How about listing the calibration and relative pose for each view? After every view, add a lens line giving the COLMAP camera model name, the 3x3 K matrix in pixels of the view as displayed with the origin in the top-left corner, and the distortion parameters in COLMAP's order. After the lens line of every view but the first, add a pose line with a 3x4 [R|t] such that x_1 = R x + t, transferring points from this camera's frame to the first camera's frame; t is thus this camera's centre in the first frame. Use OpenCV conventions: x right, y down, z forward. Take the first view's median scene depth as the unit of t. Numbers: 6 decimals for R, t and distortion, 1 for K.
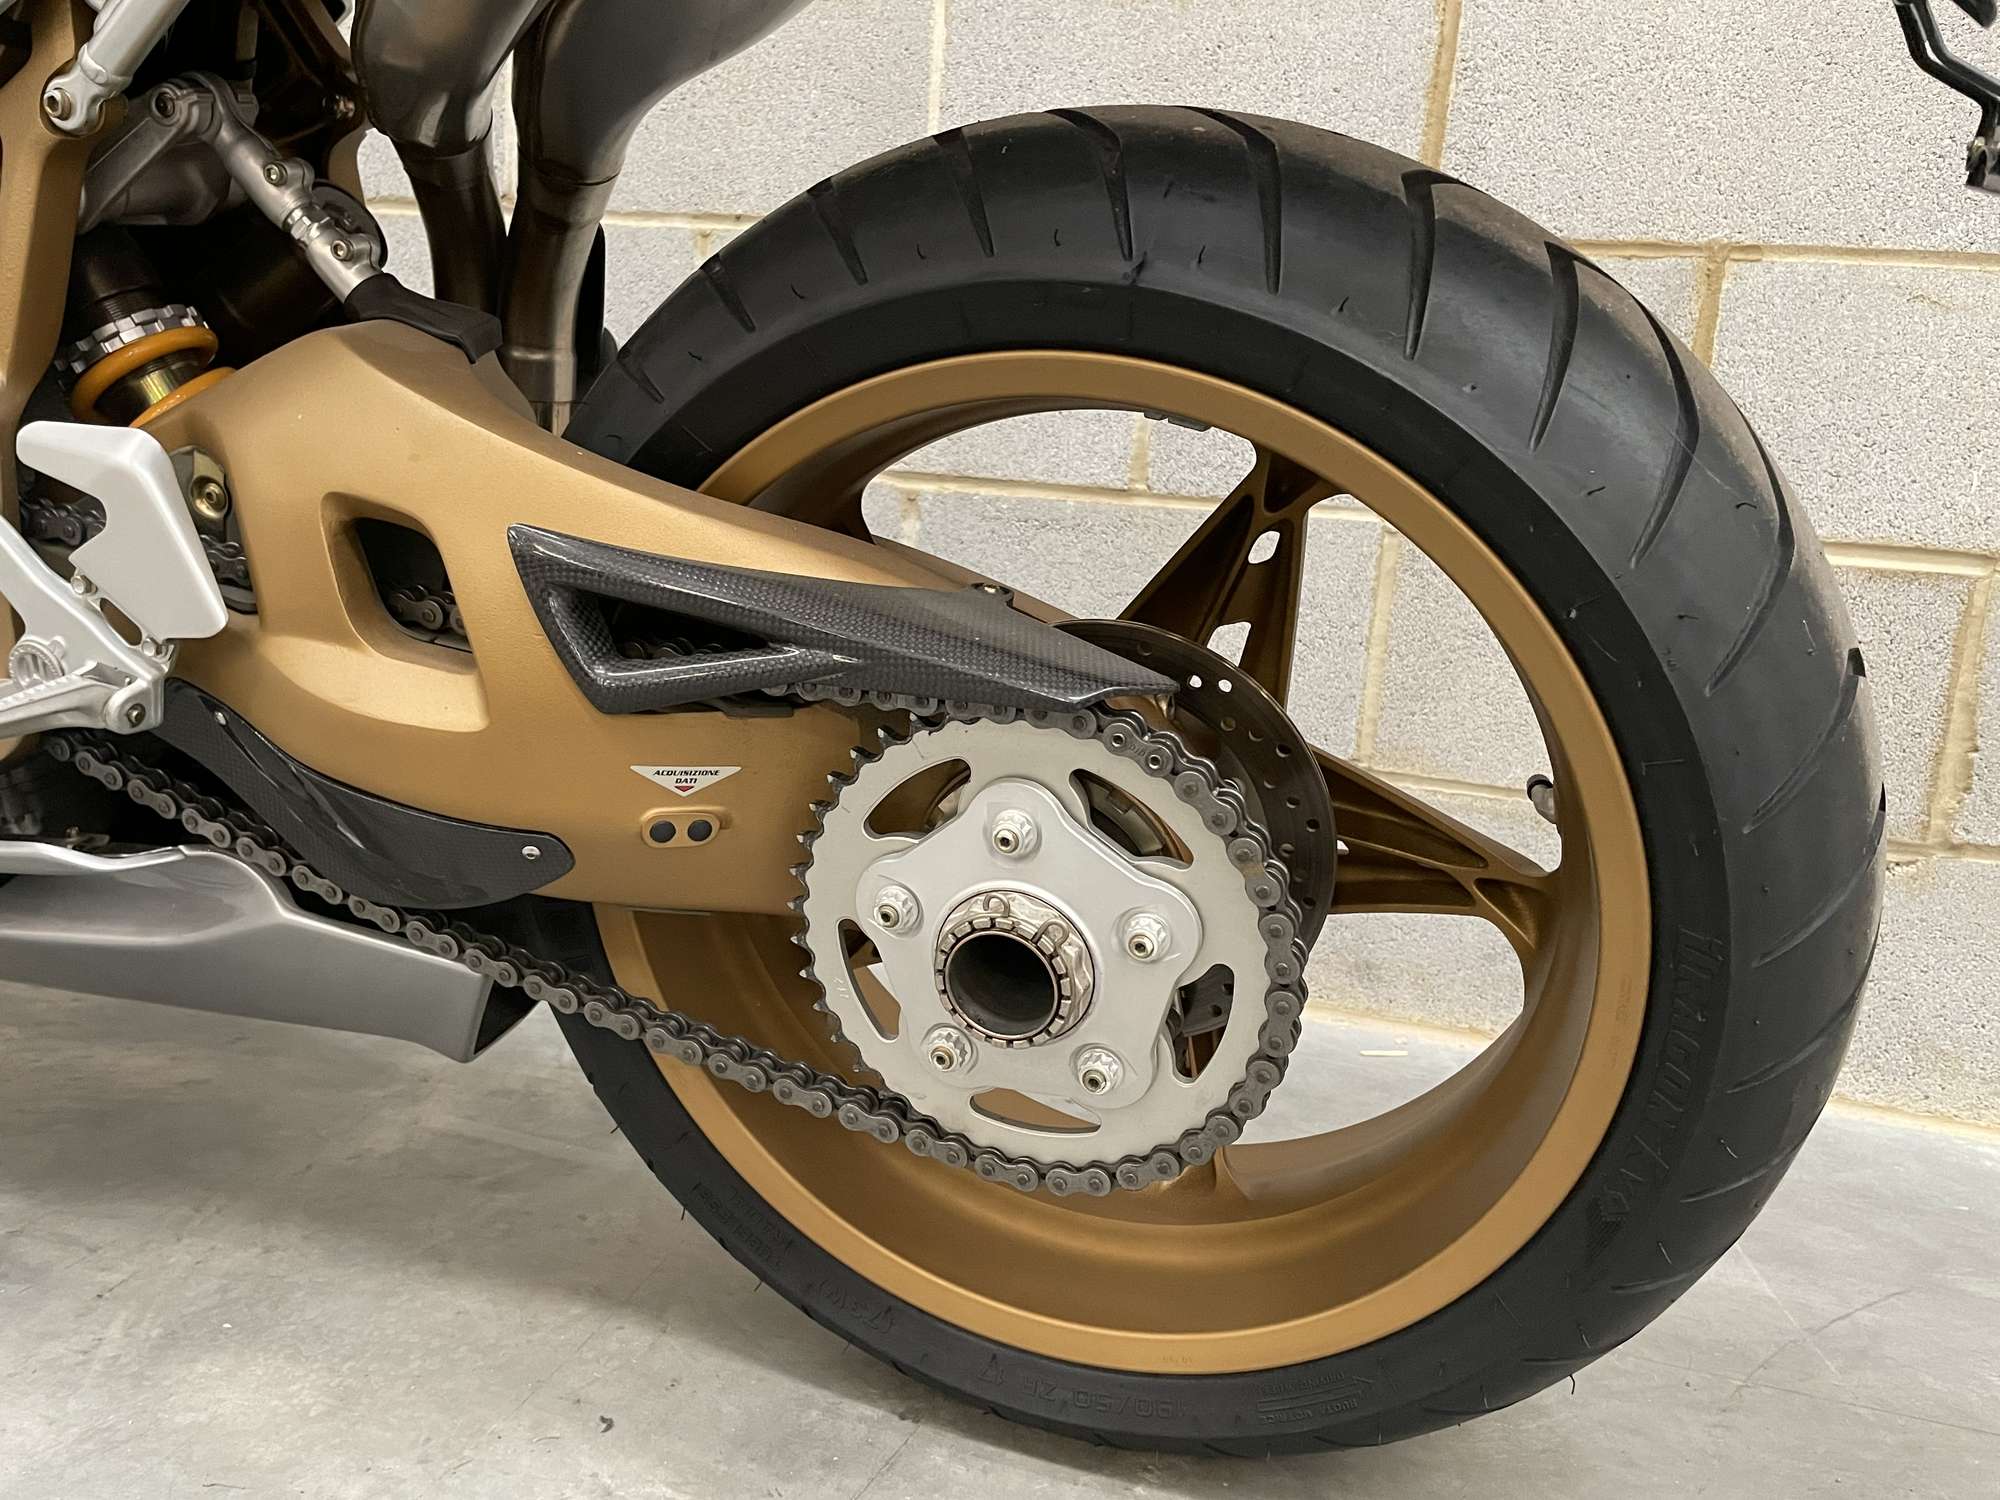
lens RADIAL K [[1645.4, 0, 986.1], [0, 1645.4, 759.7], [0, 0, 1]] dist [0.084471, -0.128710]
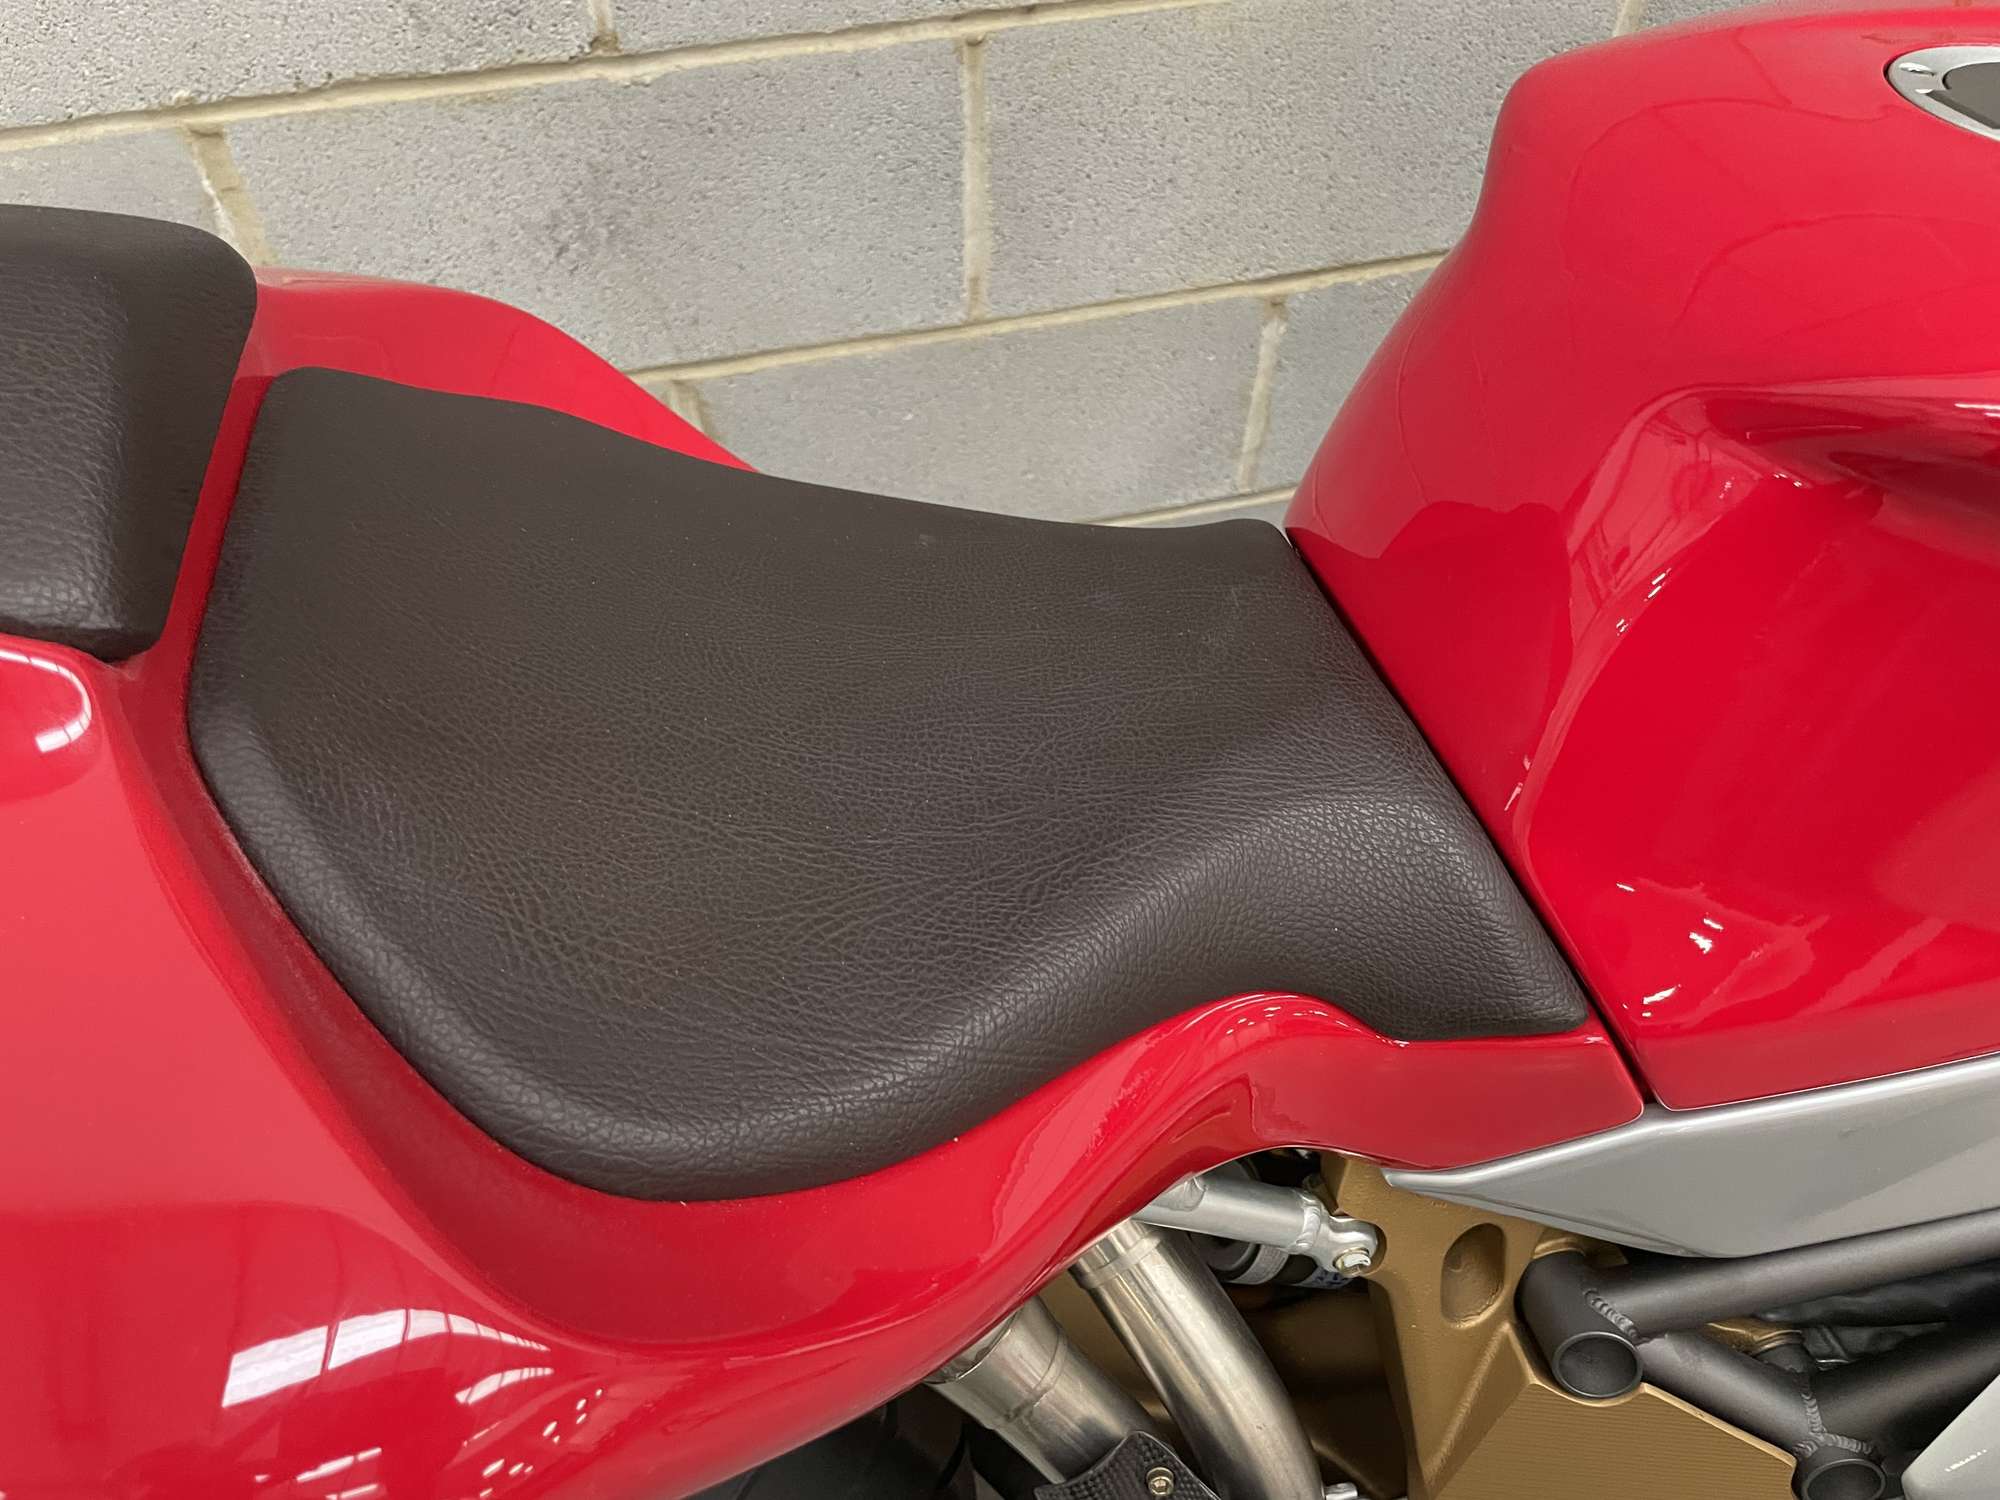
lens RADIAL K [[1538.1, 0, 985.9], [0, 1538.1, 737.6], [0, 0, 1]] dist [0.078398, -0.119361]
pose [[0.845837, -0.469557, 0.253133, -0.532773], [0.159399, 0.675326, 0.720088, -0.680412], [-0.509070, -0.568728, 0.646062, 0.552792]]
